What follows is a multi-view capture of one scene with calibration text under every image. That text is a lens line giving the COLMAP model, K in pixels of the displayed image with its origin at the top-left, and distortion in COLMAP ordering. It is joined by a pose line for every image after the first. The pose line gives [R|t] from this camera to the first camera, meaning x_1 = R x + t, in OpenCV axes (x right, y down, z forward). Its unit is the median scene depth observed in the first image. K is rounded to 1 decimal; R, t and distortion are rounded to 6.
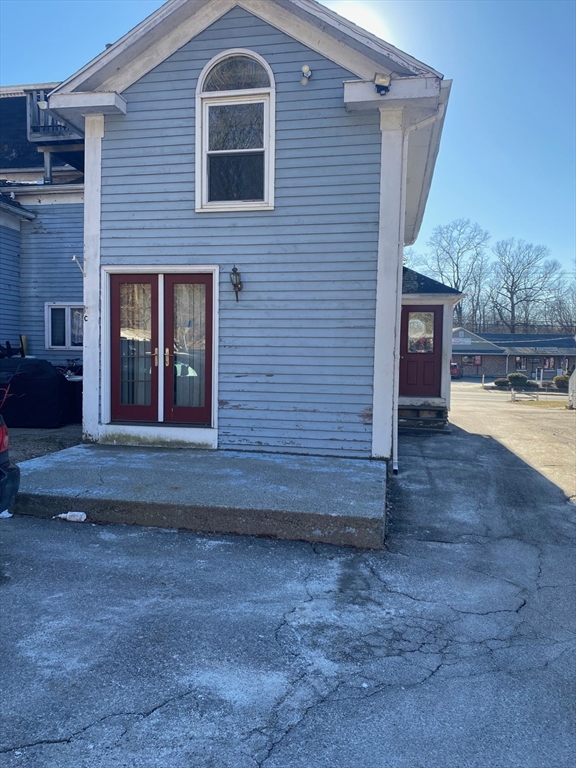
lens RADIAL K [[583.2, 0, 283.9], [0, 583.2, 381.0], [0, 0, 1]] dist [0.051325, -0.054060]
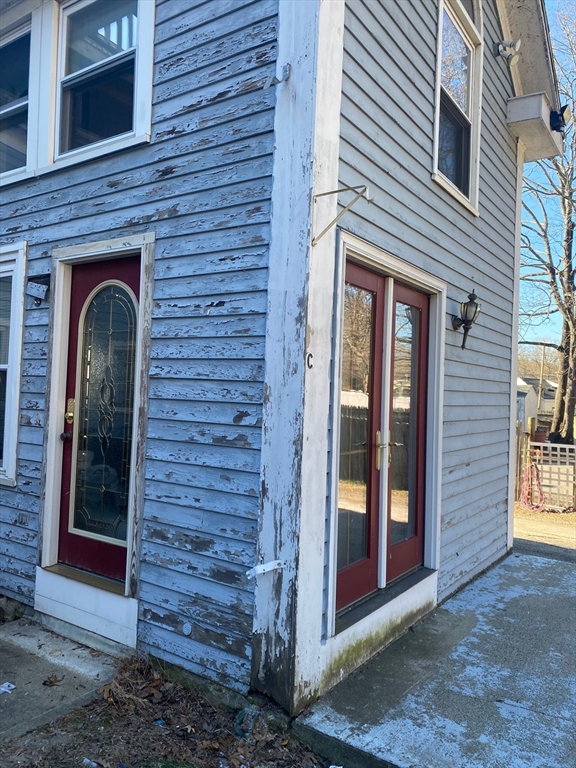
lens RADIAL K [[583.2, 0, 285.5], [0, 583.2, 383.1], [0, 0, 1]] dist [0.051325, -0.054060]
pose [[0.396316, 0.011849, 0.918038, -0.691602], [0.012157, 0.999761, -0.018153, -0.088870], [-0.918034, 0.018355, 0.396077, 0.894388]]
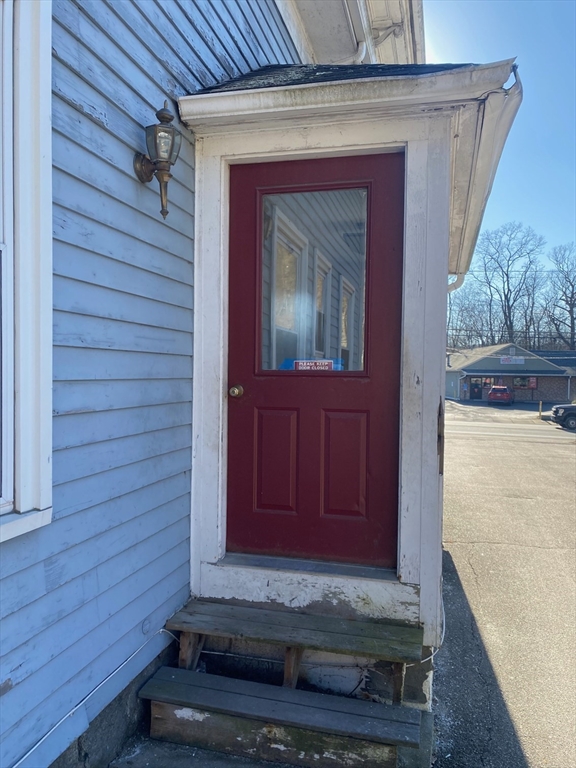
lens RADIAL K [[583.2, 0, 293.5], [0, 583.2, 383.7], [0, 0, 1]] dist [0.051325, -0.054060]
pose [[0.997874, 0.003128, -0.065095, 0.411247], [-0.005045, 0.999558, -0.029298, -0.068598], [0.064975, 0.029564, 0.997449, 1.301946]]
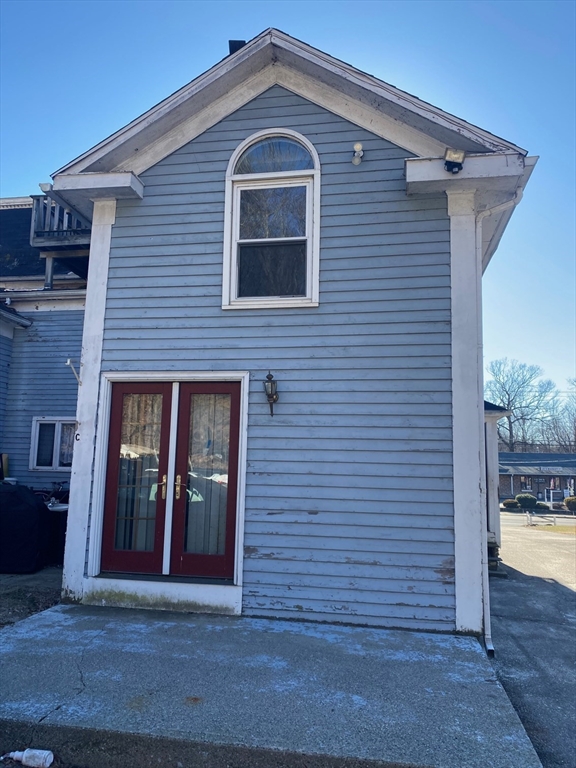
lens RADIAL K [[583.2, 0, 282.1], [0, 583.2, 384.9], [0, 0, 1]] dist [0.051325, -0.054060]
pose [[0.999930, 0.008267, 0.008455, -0.070508], [-0.006515, 0.981844, -0.189577, -0.028139], [-0.009868, 0.189508, 0.981830, 0.210998]]
